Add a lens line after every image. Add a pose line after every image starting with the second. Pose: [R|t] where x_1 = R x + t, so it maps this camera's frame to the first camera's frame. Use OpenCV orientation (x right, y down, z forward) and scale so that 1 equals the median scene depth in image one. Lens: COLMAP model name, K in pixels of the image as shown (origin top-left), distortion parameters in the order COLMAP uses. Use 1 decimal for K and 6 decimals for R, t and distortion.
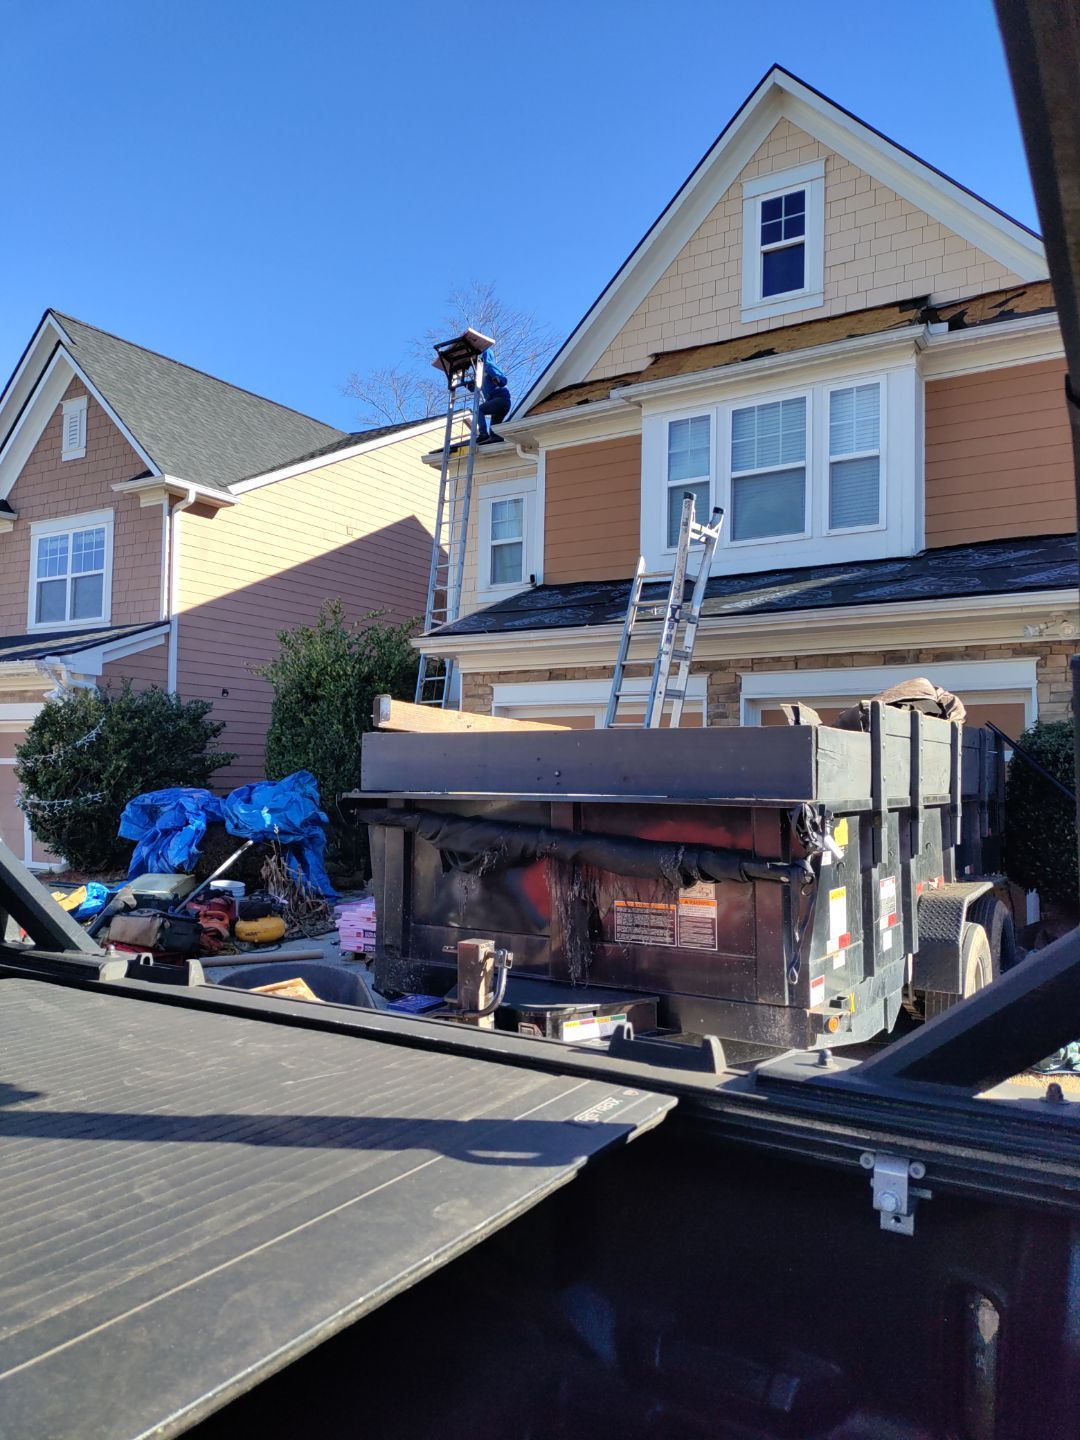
lens RADIAL K [[1063.0, 0, 524.5], [0, 1063.0, 711.8], [0, 0, 1]] dist [0.082459, -0.115194]
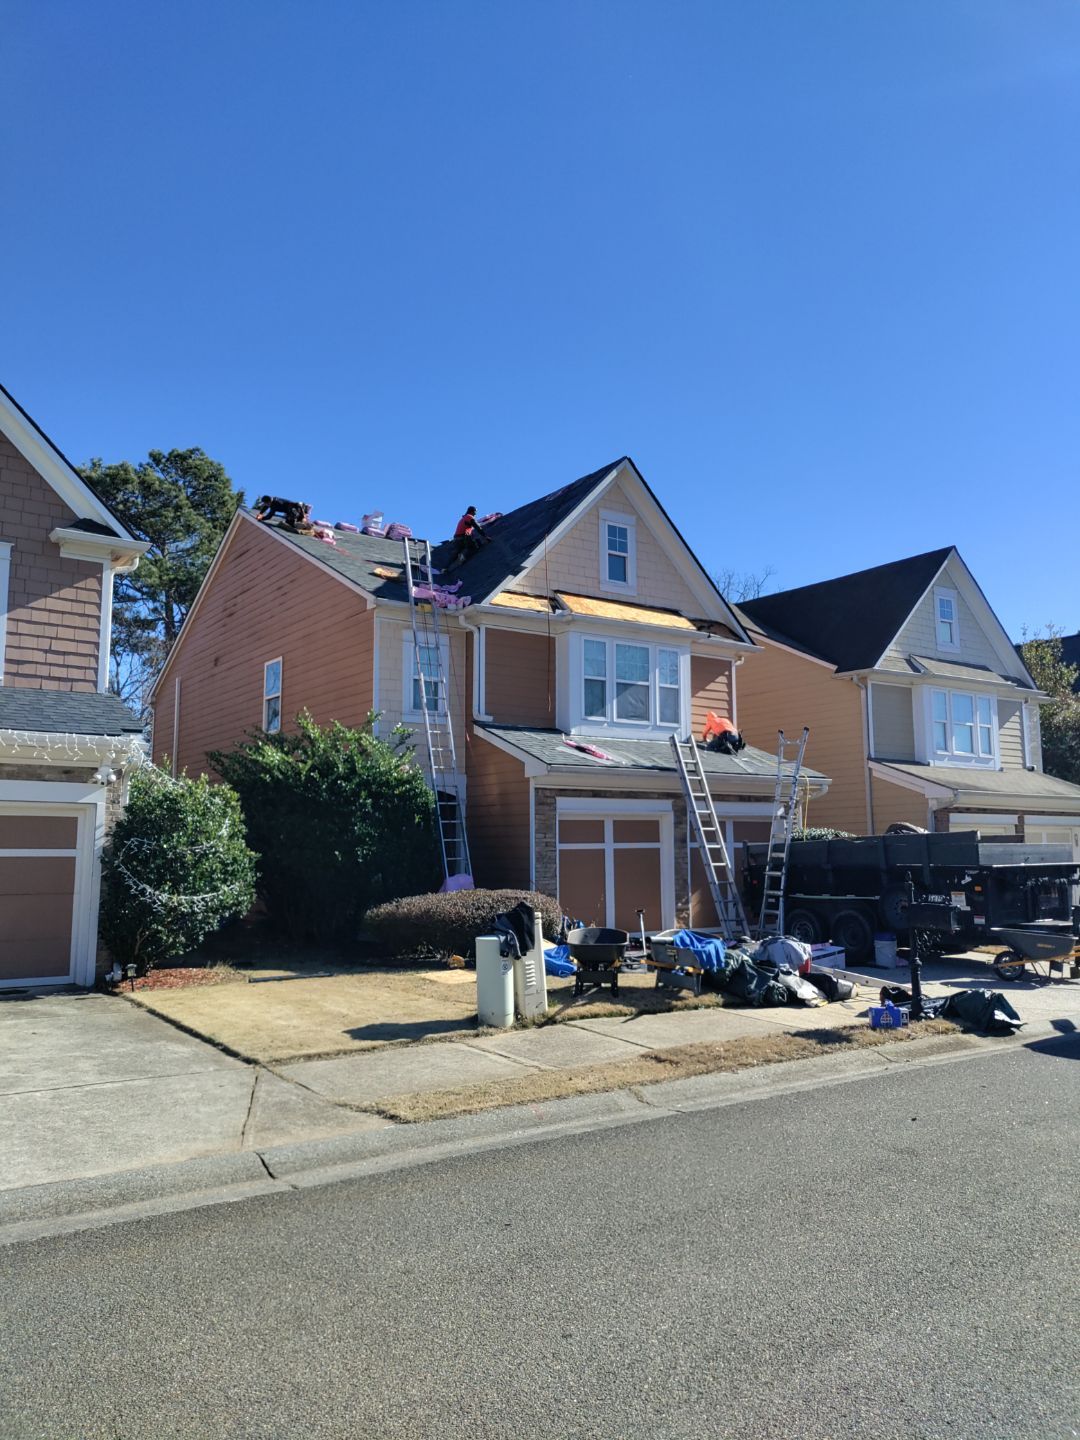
lens RADIAL K [[1053.5, 0, 540.0], [0, 1053.5, 720.0], [0, 0, 1]] dist [0.034539, -0.054246]
pose [[0.387973, 0.099432, 0.916292, -1.215183], [-0.048089, 0.994993, -0.087611, -0.002208], [-0.920415, -0.010073, 0.390812, 0.385569]]
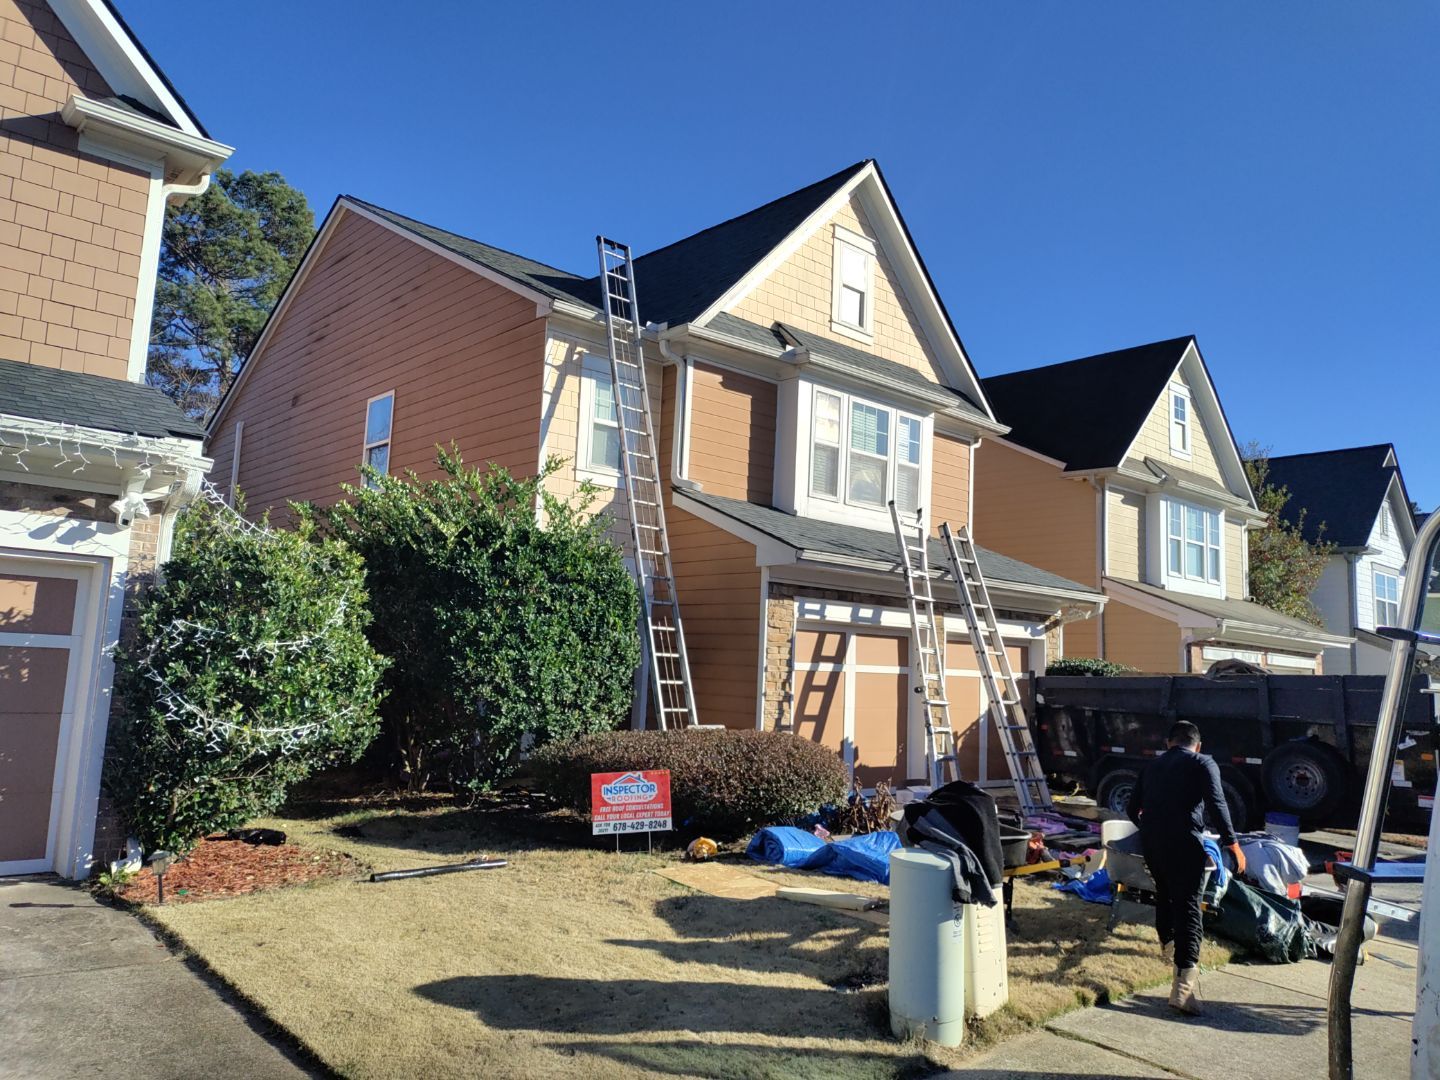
lens RADIAL K [[1047.8, 0, 714.8], [0, 1047.8, 541.9], [0, 0, 1]] dist [0.073260, -0.130058]
pose [[0.279656, 0.113019, 0.953425, -0.921709], [-0.100172, 0.991062, -0.088099, 0.017805], [-0.954860, -0.070870, 0.288478, 0.673025]]
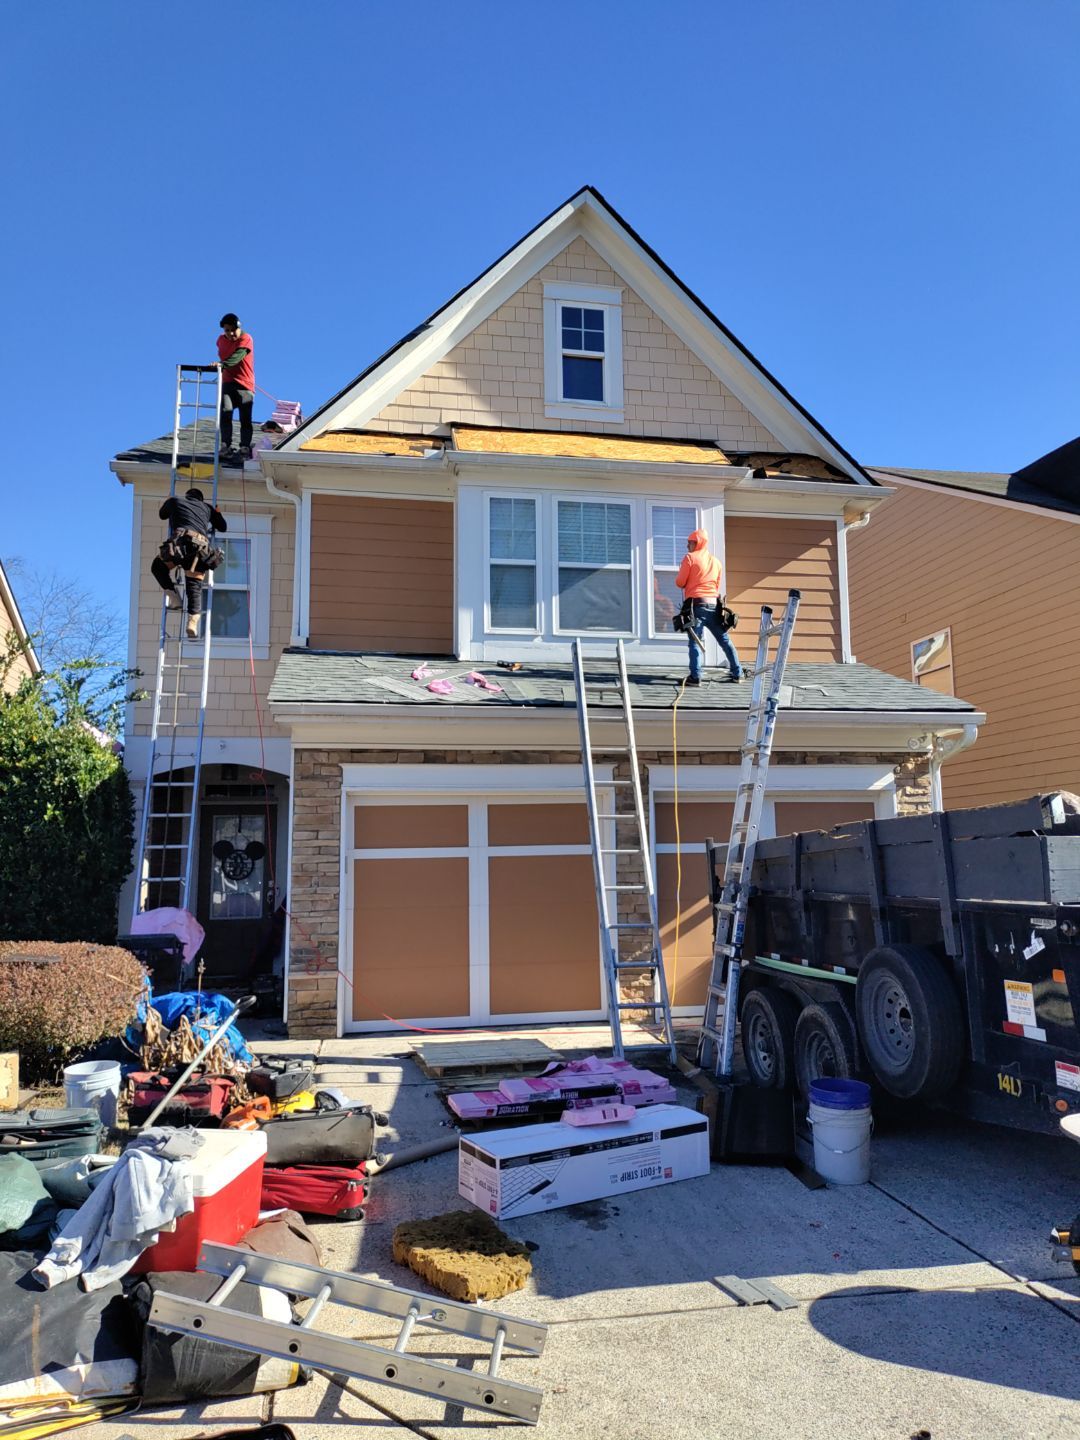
lens RADIAL K [[1065.3, 0, 544.3], [0, 1065.3, 716.9], [0, 0, 1]] dist [0.085262, -0.111593]
pose [[0.730827, 0.069222, 0.679044, -0.416406], [-0.021400, 0.996679, -0.078570, -0.000623], [-0.682228, 0.042889, 0.729881, 0.248316]]
